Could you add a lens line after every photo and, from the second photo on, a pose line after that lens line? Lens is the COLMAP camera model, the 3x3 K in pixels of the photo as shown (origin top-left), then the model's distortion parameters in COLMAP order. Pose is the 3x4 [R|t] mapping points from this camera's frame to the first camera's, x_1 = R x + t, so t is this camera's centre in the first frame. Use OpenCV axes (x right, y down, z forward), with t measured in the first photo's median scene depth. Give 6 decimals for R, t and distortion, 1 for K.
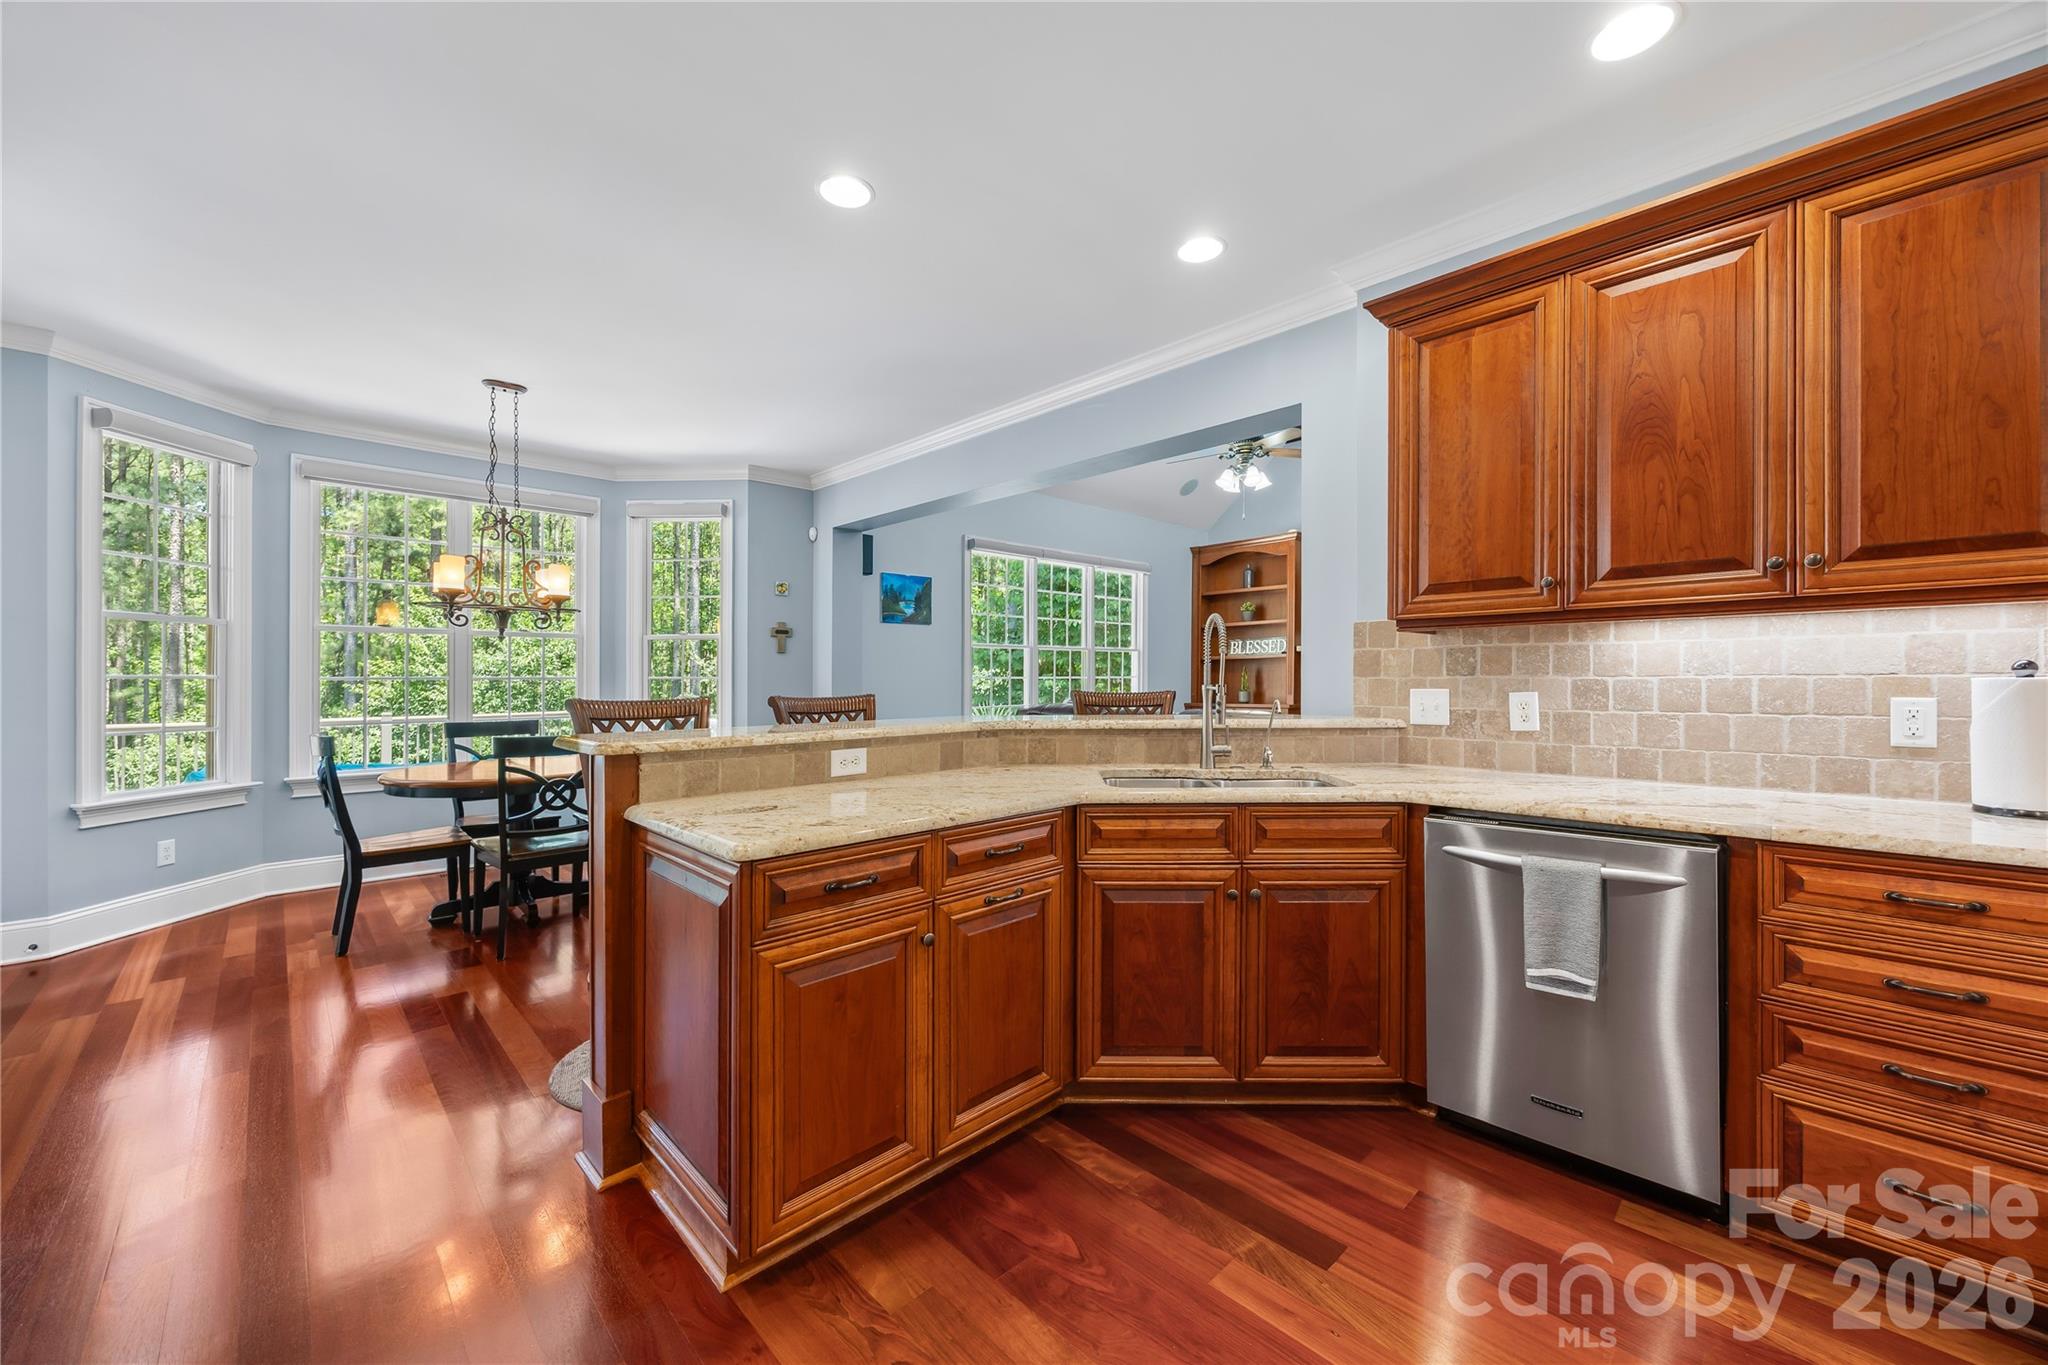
lens RADIAL K [[782.0, 0, 1013.9], [0, 782.0, 682.2], [0, 0, 1]] dist [-0.002520, 0.000115]
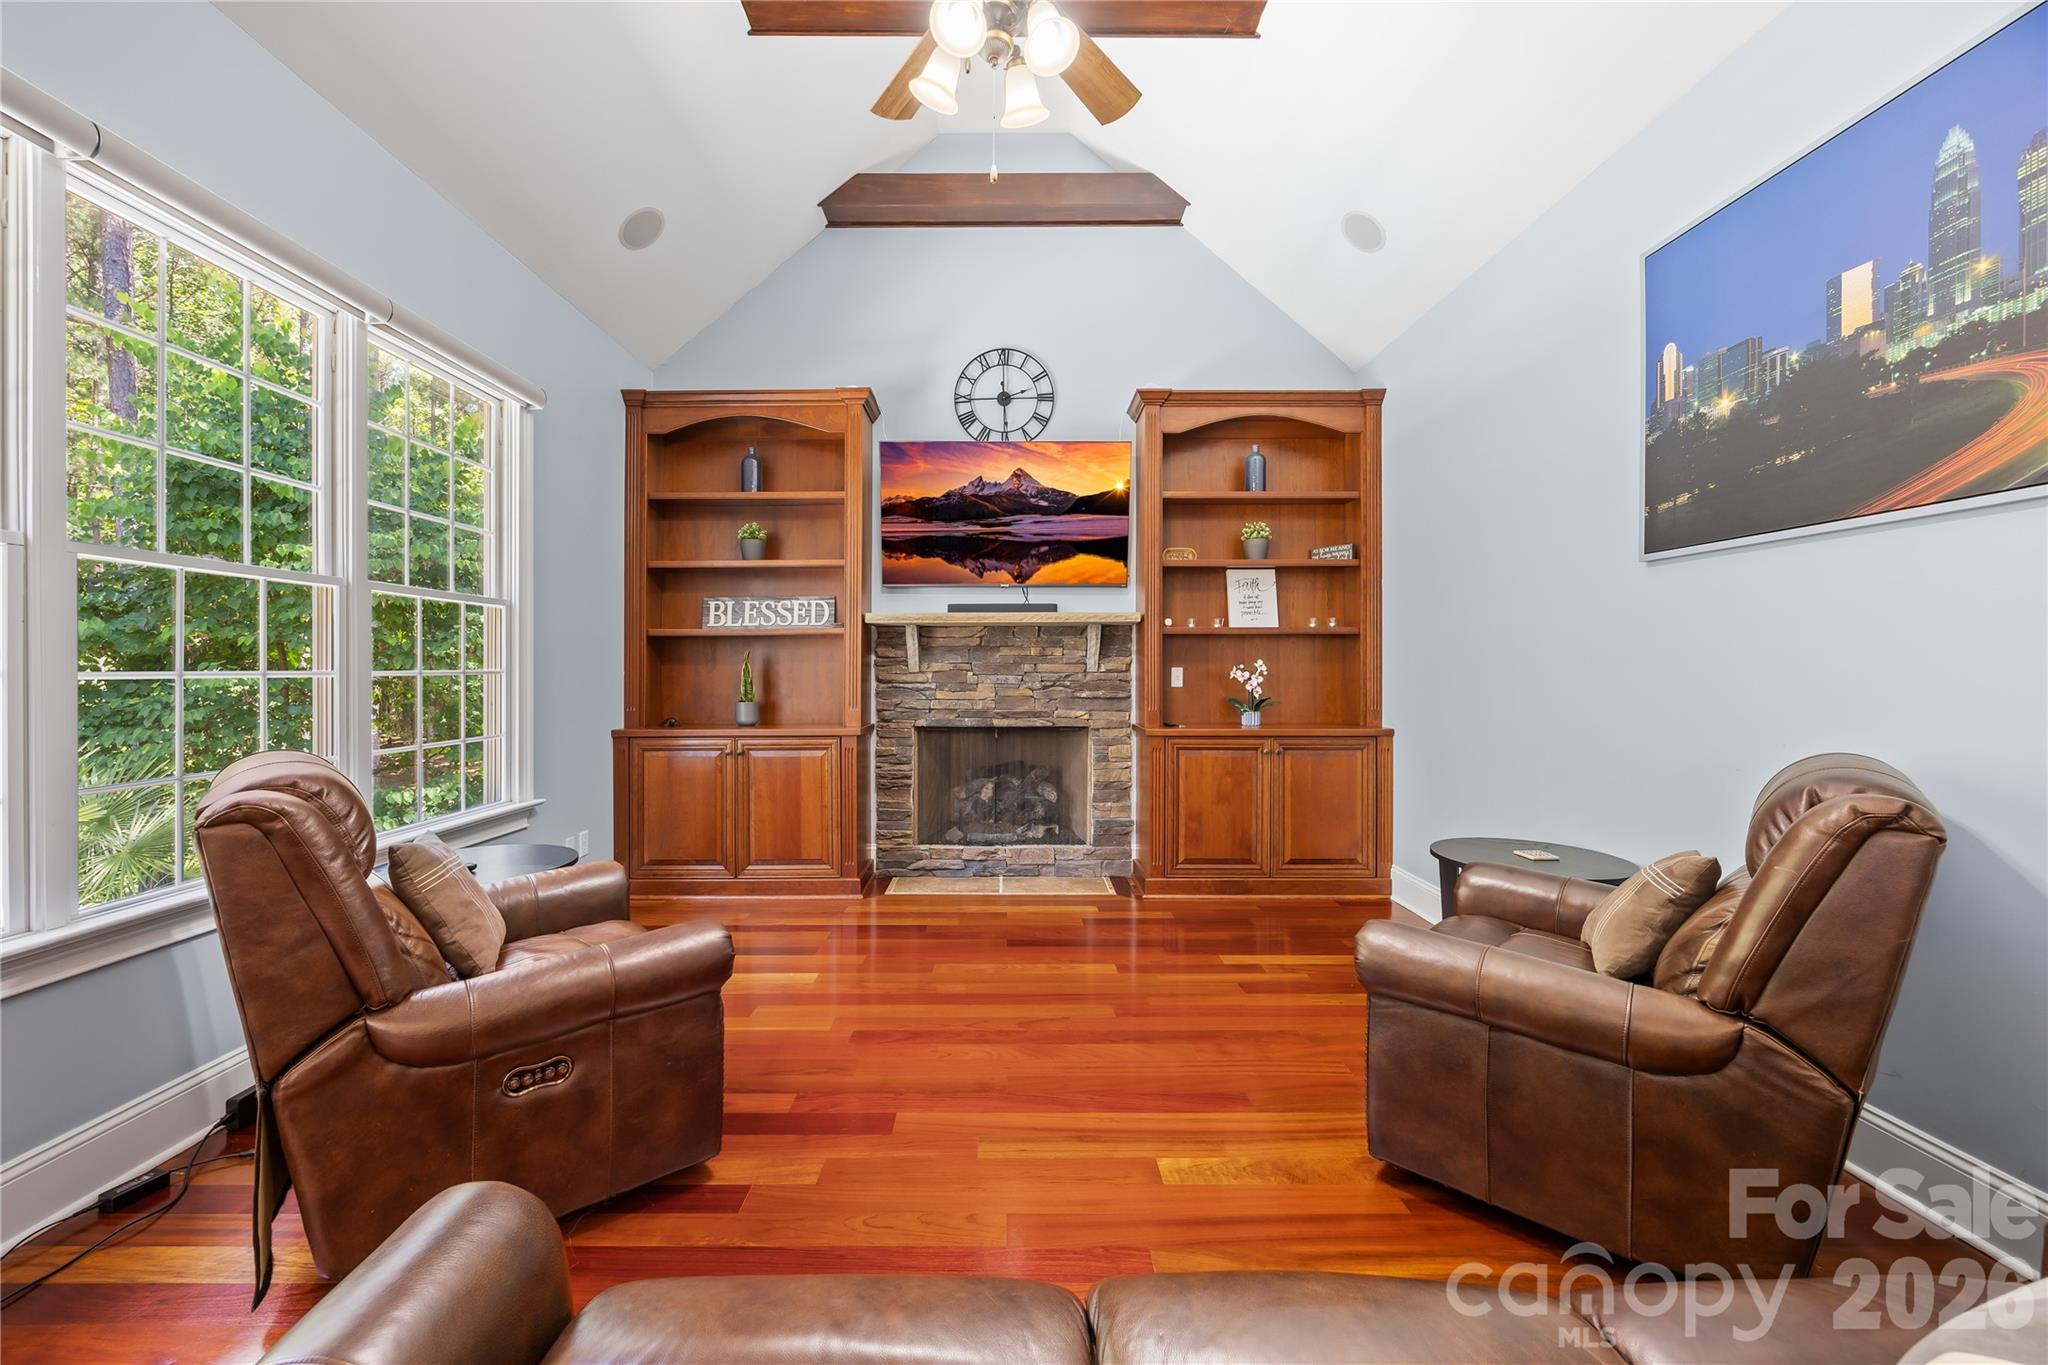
lens RADIAL K [[777.2, 0, 1020.5], [0, 777.2, 689.2], [0, 0, 1]] dist [-0.006557, 0.000431]
pose [[0.664378, -0.013809, 0.747269, 0.134106], [0.002215, 0.999861, 0.016508, -0.011661], [-0.747394, -0.009312, 0.664316, 1.777944]]
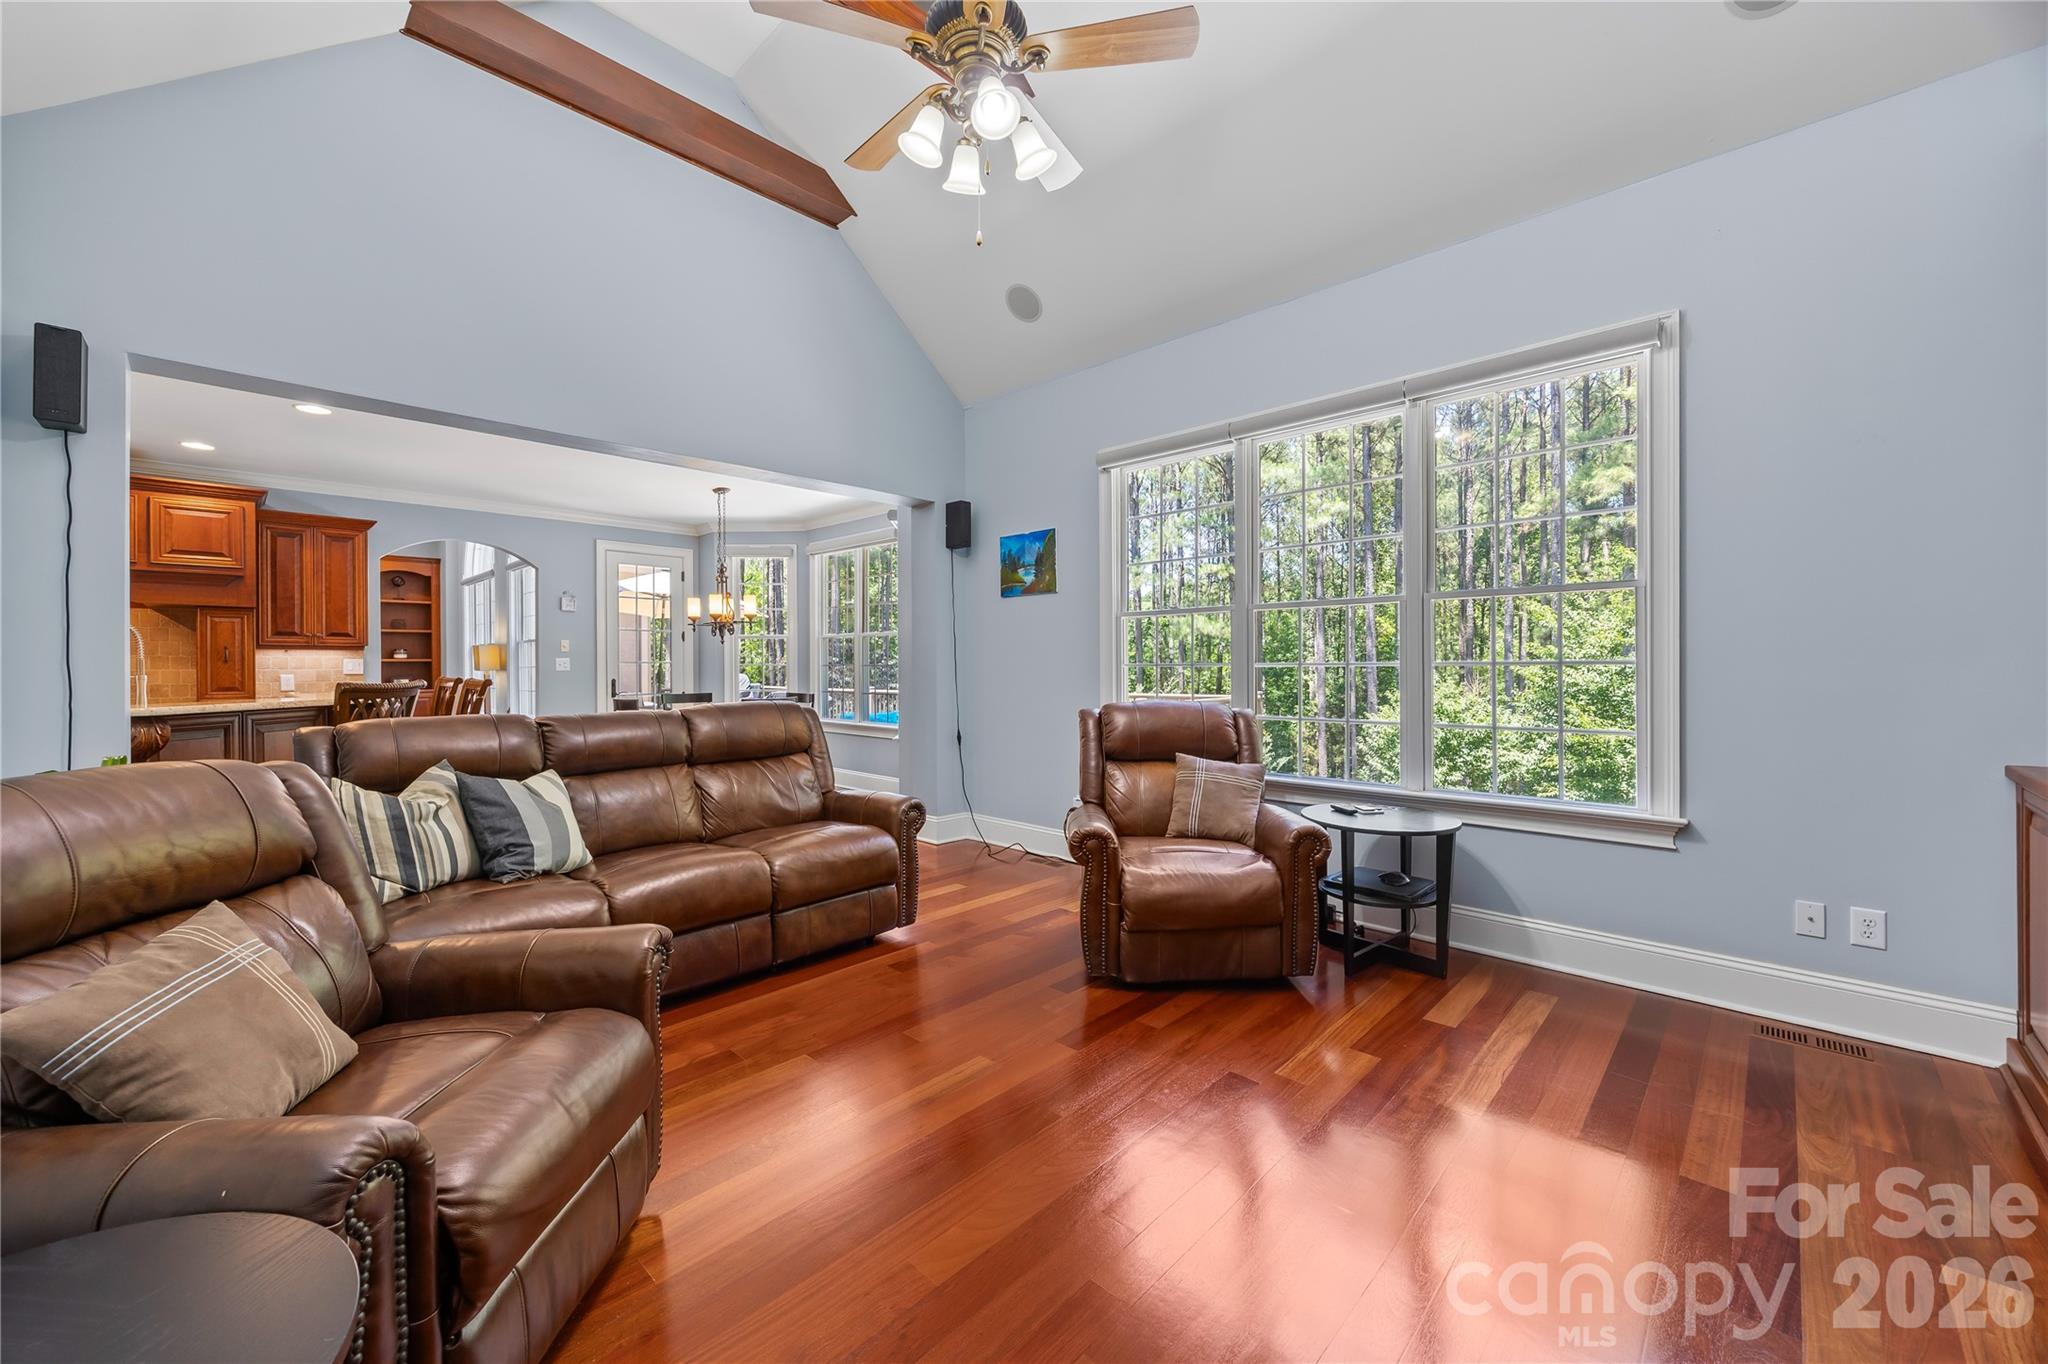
lens RADIAL K [[780.6, 0, 1025.2], [0, 780.6, 664.1], [0, 0, 1]] dist [-0.000763, 0.000131]
pose [[0.050878, 0.003365, -0.998699, 1.525824], [-0.001838, 0.999993, 0.003276, -0.021306], [0.998703, 0.001669, 0.050884, 2.288442]]
